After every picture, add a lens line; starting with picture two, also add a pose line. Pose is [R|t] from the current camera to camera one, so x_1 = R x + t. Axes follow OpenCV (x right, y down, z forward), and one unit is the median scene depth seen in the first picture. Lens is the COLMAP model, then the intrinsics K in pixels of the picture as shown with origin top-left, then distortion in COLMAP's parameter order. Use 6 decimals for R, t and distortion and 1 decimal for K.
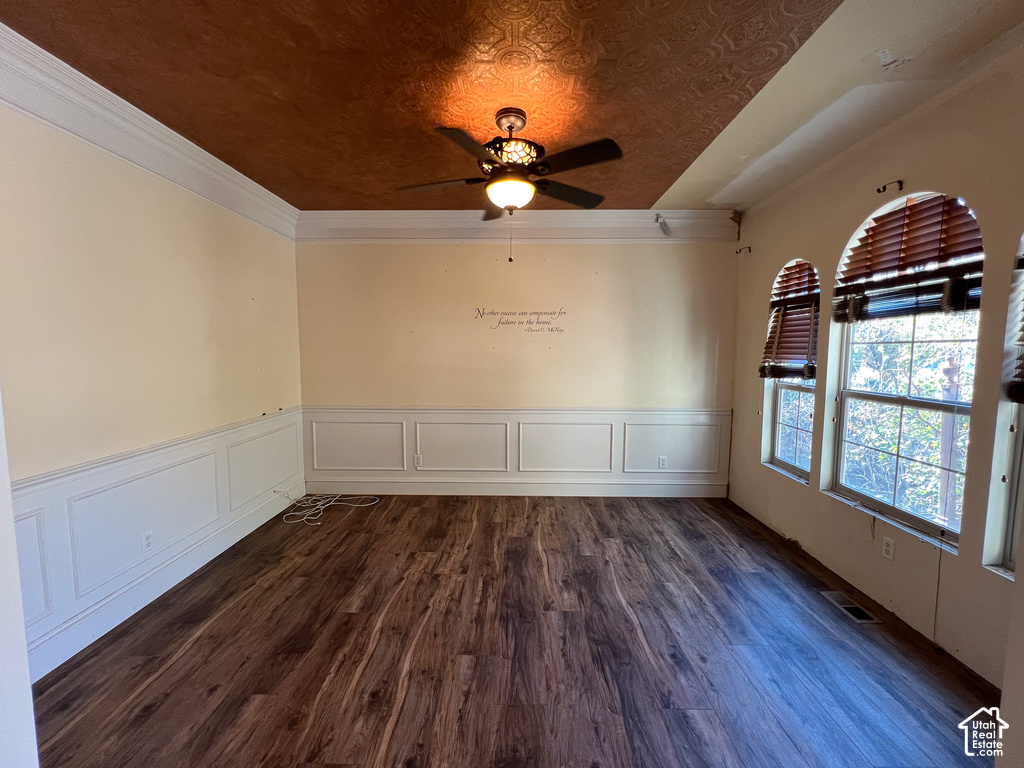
lens RADIAL K [[410.5, 0, 513.1], [0, 410.5, 385.0], [0, 0, 1]] dist [0.001659, 0.000347]
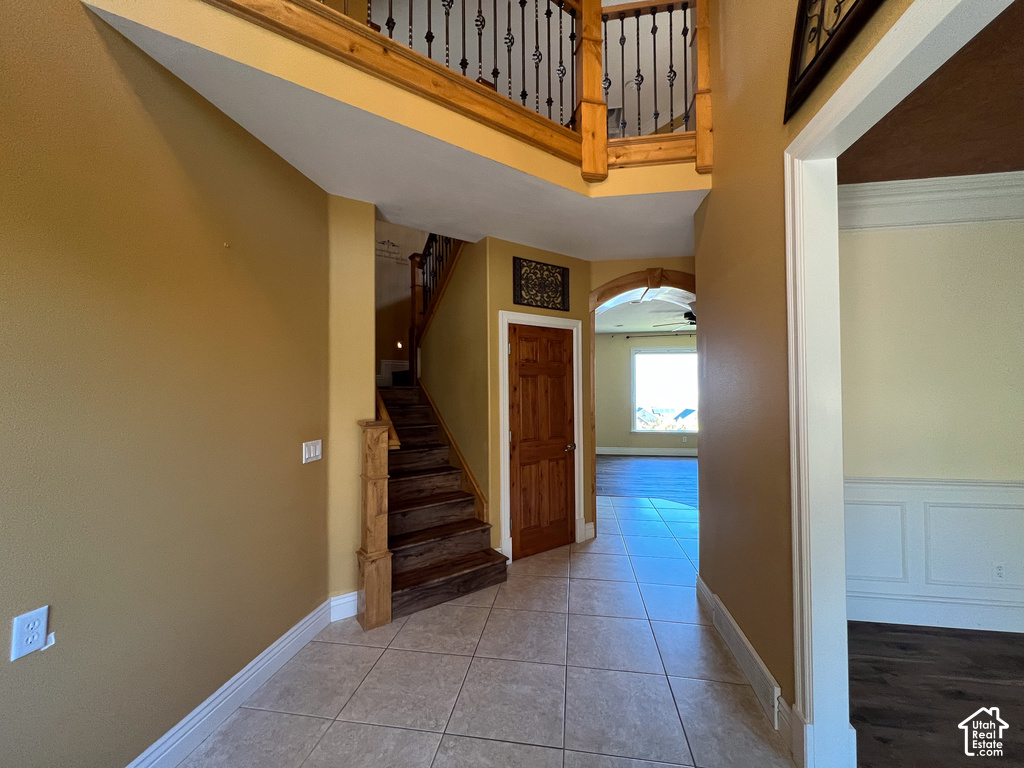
lens RADIAL K [[410.5, 0, 512.6], [0, 410.5, 385.5], [0, 0, 1]] dist [0.001659, 0.000347]
pose [[-0.140129, -0.017162, -0.989984, 0.422828], [-0.073706, 0.997256, -0.006855, 0.002008], [0.987386, 0.072007, -0.141010, -0.150701]]
